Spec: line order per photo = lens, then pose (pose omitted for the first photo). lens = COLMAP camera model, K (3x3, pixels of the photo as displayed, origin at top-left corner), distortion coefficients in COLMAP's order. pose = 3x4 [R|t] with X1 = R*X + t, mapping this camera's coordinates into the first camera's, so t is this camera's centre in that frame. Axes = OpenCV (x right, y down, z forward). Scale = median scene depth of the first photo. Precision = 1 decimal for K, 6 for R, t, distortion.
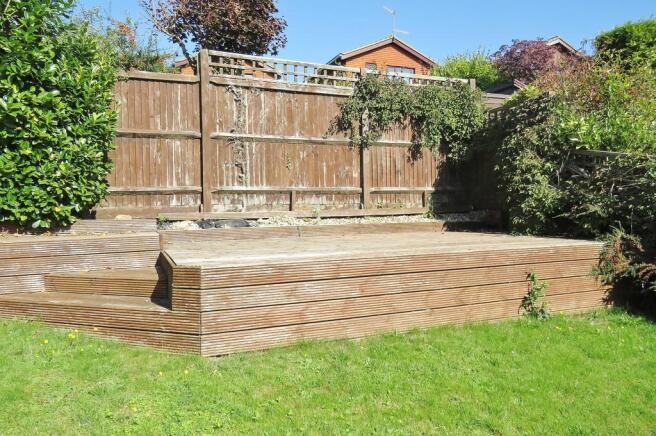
lens RADIAL K [[479.4, 0, 328.2], [0, 479.4, 217.5], [0, 0, 1]] dist [-0.028925, 0.005497]
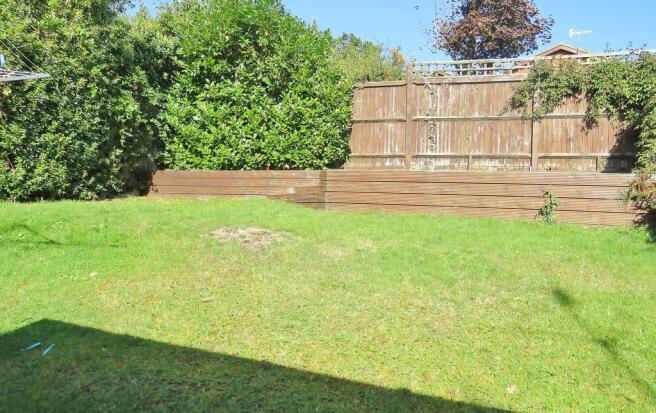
lens RADIAL K [[465.7, 0, 327.6], [0, 465.7, 206.7], [0, 0, 1]] dist [-0.022808, 0.010625]
pose [[0.752957, 0.043015, -0.656663, 0.499615], [-0.065197, 0.997828, -0.009395, 0.129328], [0.654832, 0.049886, 0.754126, -0.251525]]
